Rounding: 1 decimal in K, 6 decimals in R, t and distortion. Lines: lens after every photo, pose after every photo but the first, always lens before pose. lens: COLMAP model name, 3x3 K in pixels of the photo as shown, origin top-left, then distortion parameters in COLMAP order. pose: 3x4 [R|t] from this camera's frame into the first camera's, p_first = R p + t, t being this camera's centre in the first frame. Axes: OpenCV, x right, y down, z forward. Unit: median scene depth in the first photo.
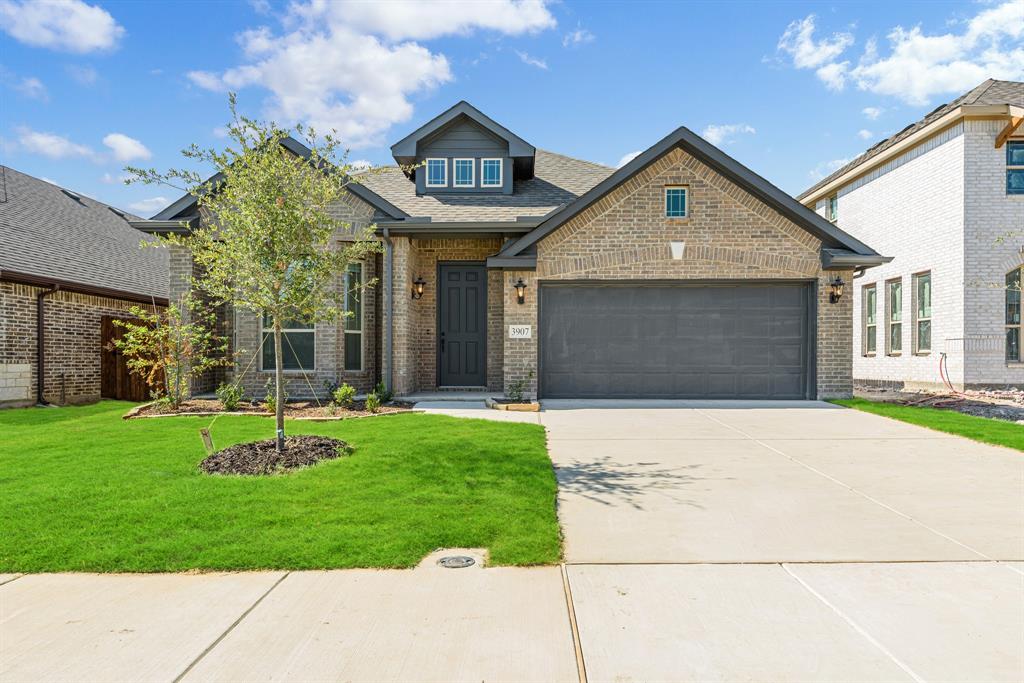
lens RADIAL K [[560.6, 0, 533.7], [0, 560.6, 361.2], [0, 0, 1]] dist [0.008747, -0.001630]
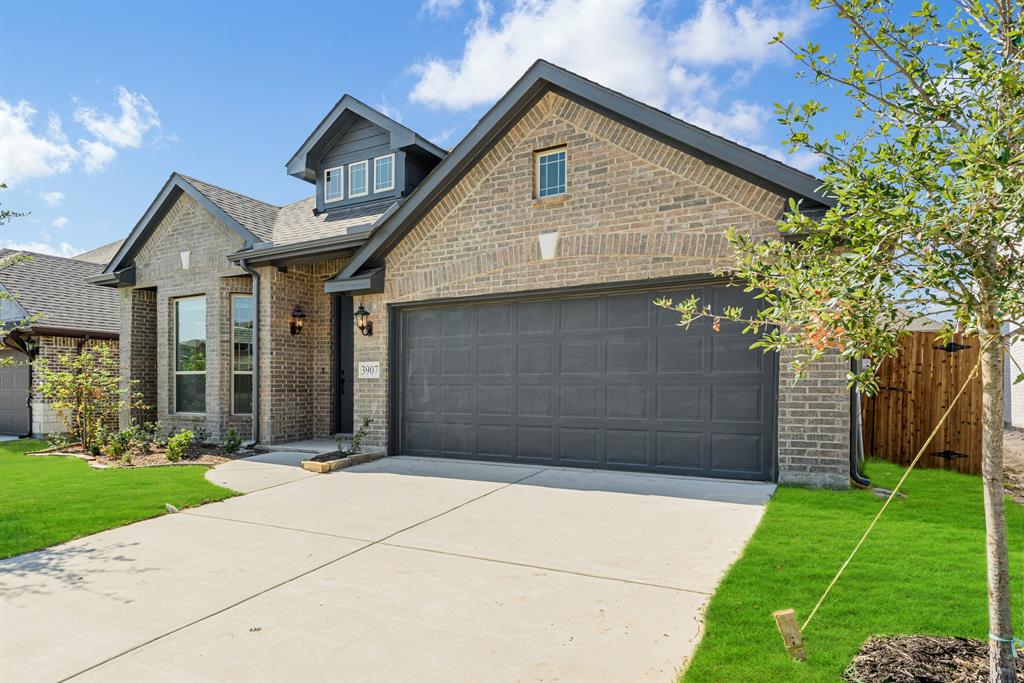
lens RADIAL K [[645.9, 0, 476.6], [0, 645.9, 394.4], [0, 0, 1]] dist [0.006866, 0.004059]
pose [[0.852445, 0.004104, -0.522802, 0.587357], [0.003536, 0.999901, 0.013615, -0.030070], [0.522806, -0.013455, 0.852346, 0.292470]]
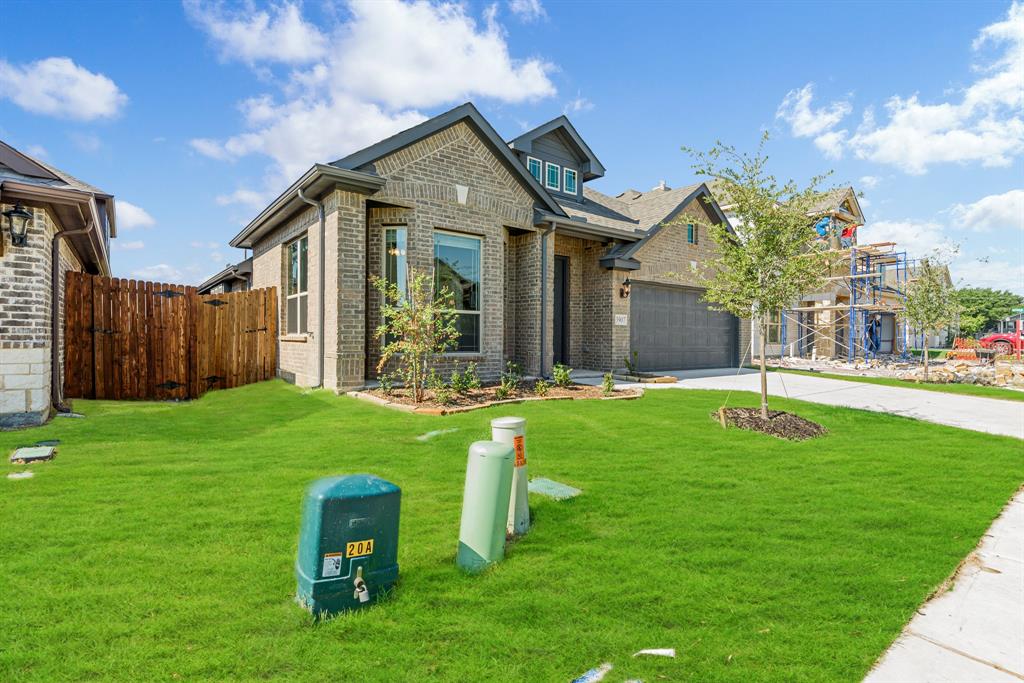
lens RADIAL K [[501.4, 0, 535.3], [0, 501.4, 338.1], [0, 0, 1]] dist [0.011081, 0.000206]
pose [[0.770403, 0.006454, 0.637524, -0.878262], [-0.010240, 0.999945, 0.002251, -0.012776], [-0.637475, -0.008262, 0.770427, 0.262373]]
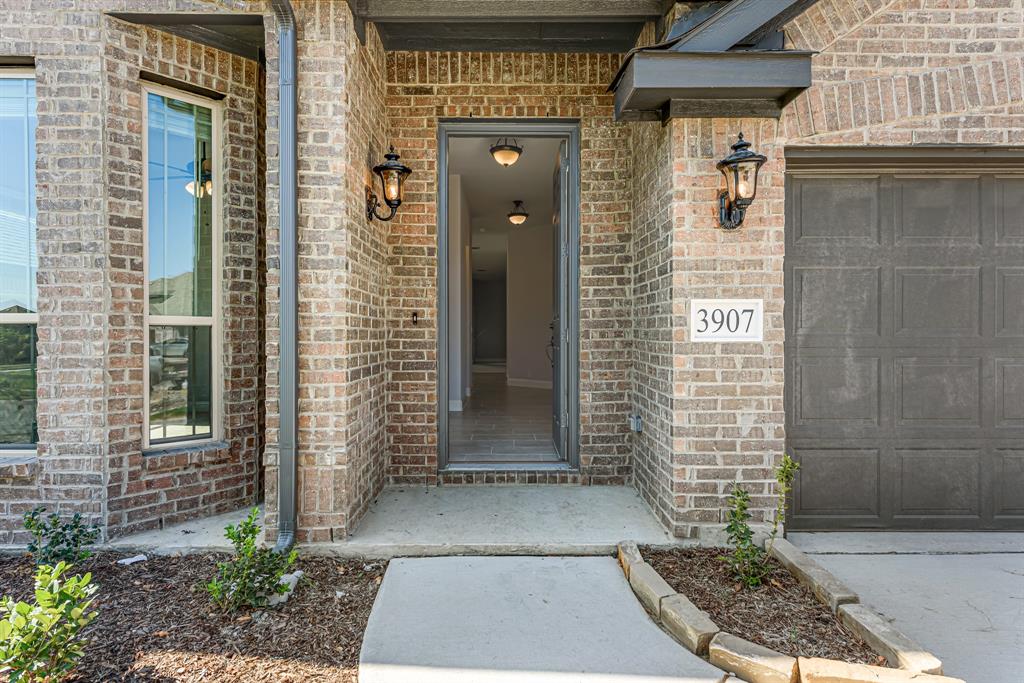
lens RADIAL K [[560.6, 0, 514.7], [0, 560.6, 338.2], [0, 0, 1]] dist [0.008747, -0.001630]
pose [[0.999992, -0.001606, 0.003724, -0.137997], [0.001558, 0.999917, 0.012758, -0.047349], [-0.003744, -0.012752, 0.999912, 0.698548]]
